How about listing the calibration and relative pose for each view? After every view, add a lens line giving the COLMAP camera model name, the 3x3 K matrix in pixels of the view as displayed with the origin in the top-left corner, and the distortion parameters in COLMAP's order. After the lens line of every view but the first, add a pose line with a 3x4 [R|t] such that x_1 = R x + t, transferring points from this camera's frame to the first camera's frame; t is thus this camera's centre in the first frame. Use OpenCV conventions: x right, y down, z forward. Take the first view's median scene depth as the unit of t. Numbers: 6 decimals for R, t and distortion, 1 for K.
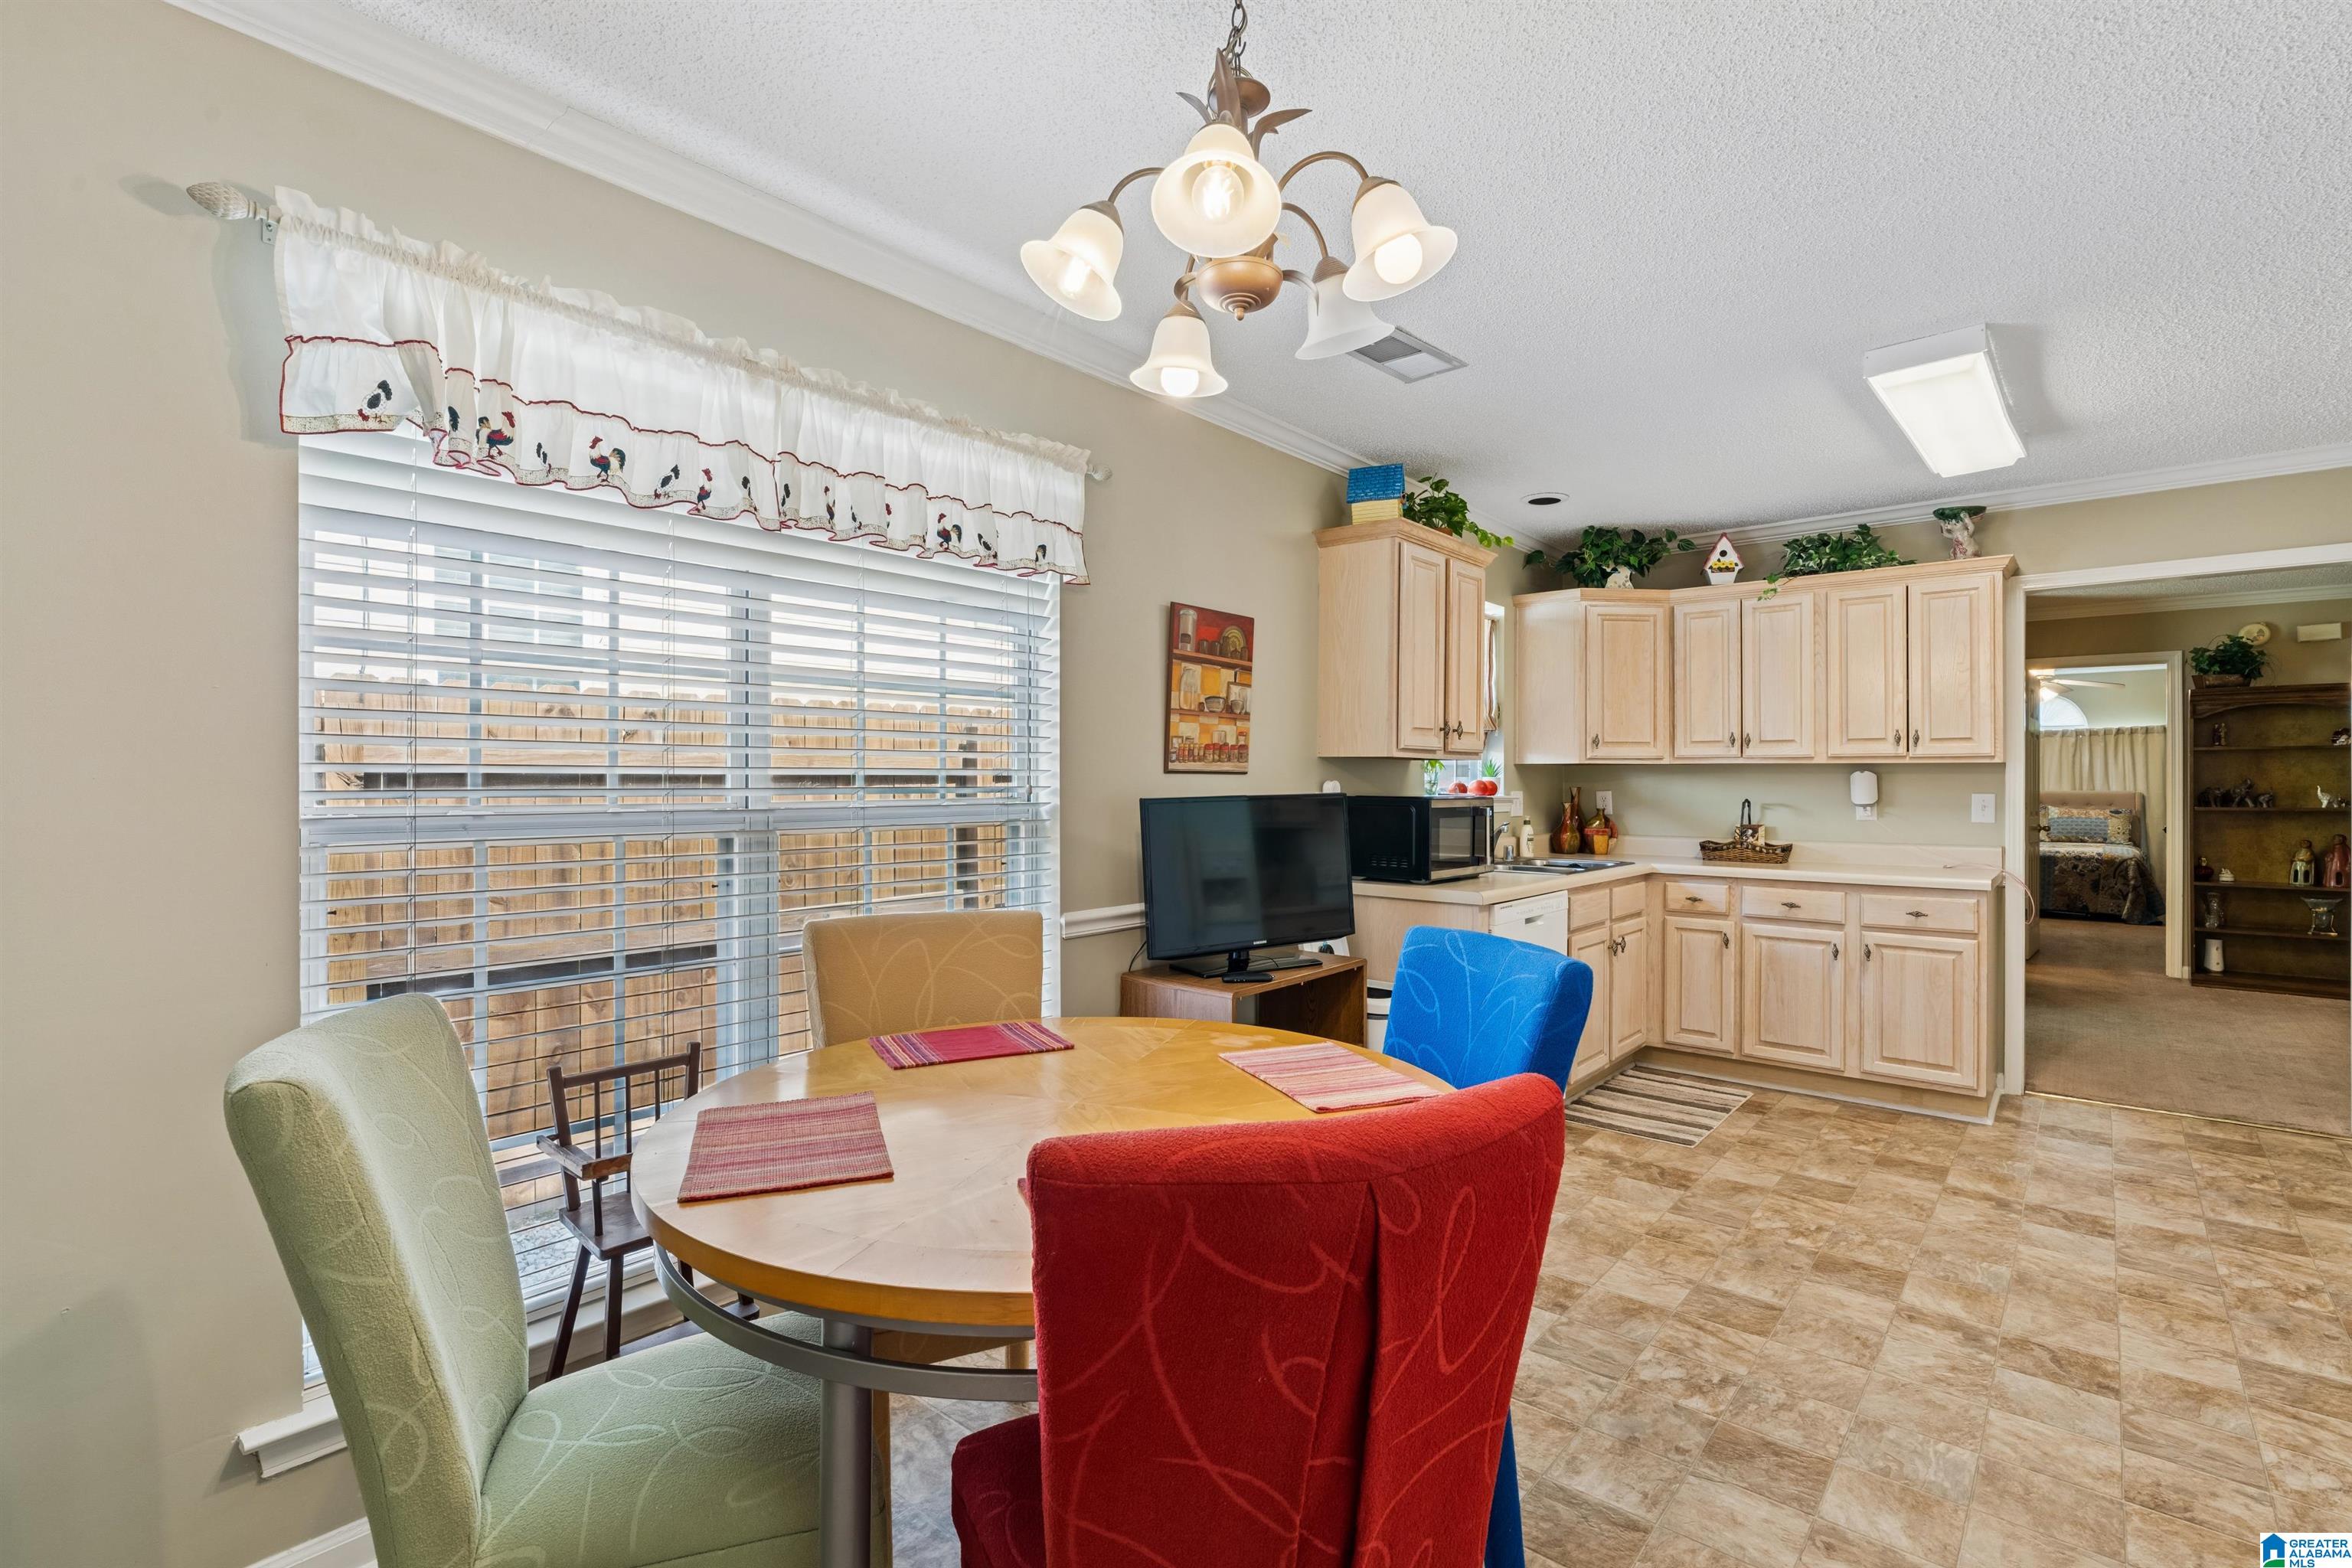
lens RADIAL K [[1066.2, 0, 1186.9], [0, 1066.2, 788.3], [0, 0, 1]] dist [-0.009083, 0.002939]
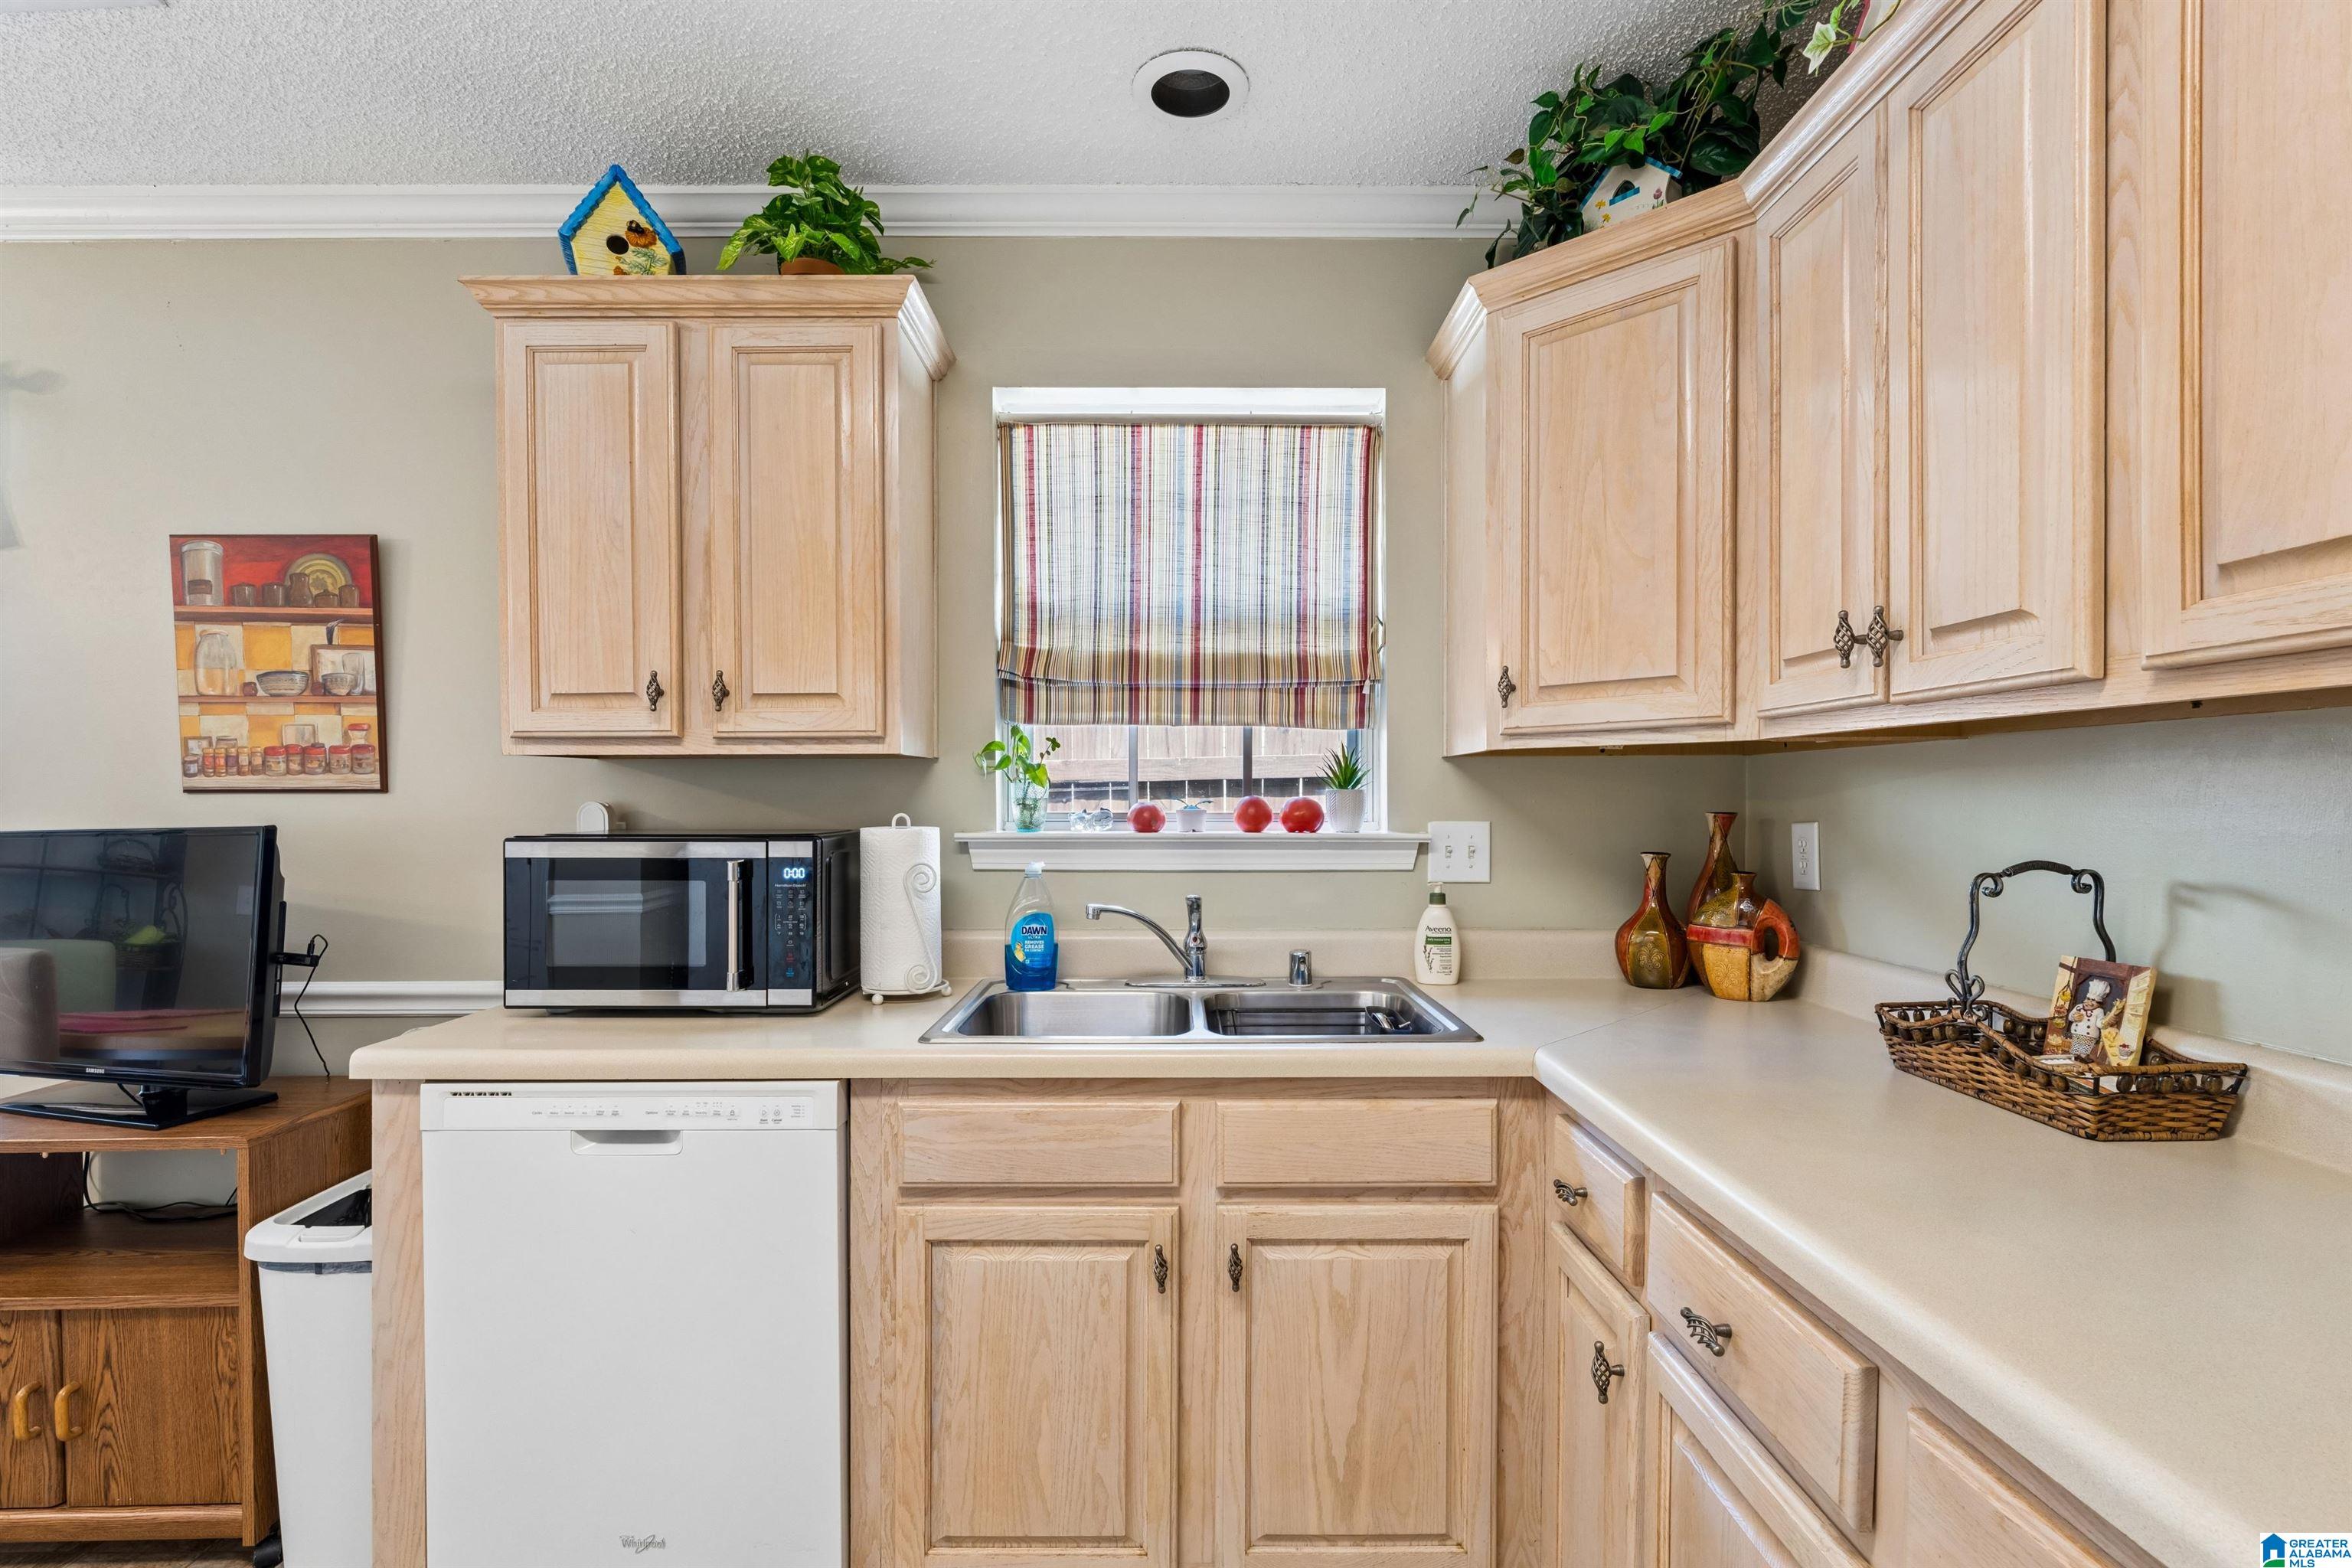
lens RADIAL K [[1066.2, 0, 1169.0], [0, 1066.2, 817.1], [0, 0, 1]] dist [-0.009083, 0.002939]
pose [[0.654438, 0.007526, -0.756078, 0.714895], [0.001532, 0.999935, 0.011280, -0.004416], [0.756114, -0.008541, 0.654384, 0.825823]]
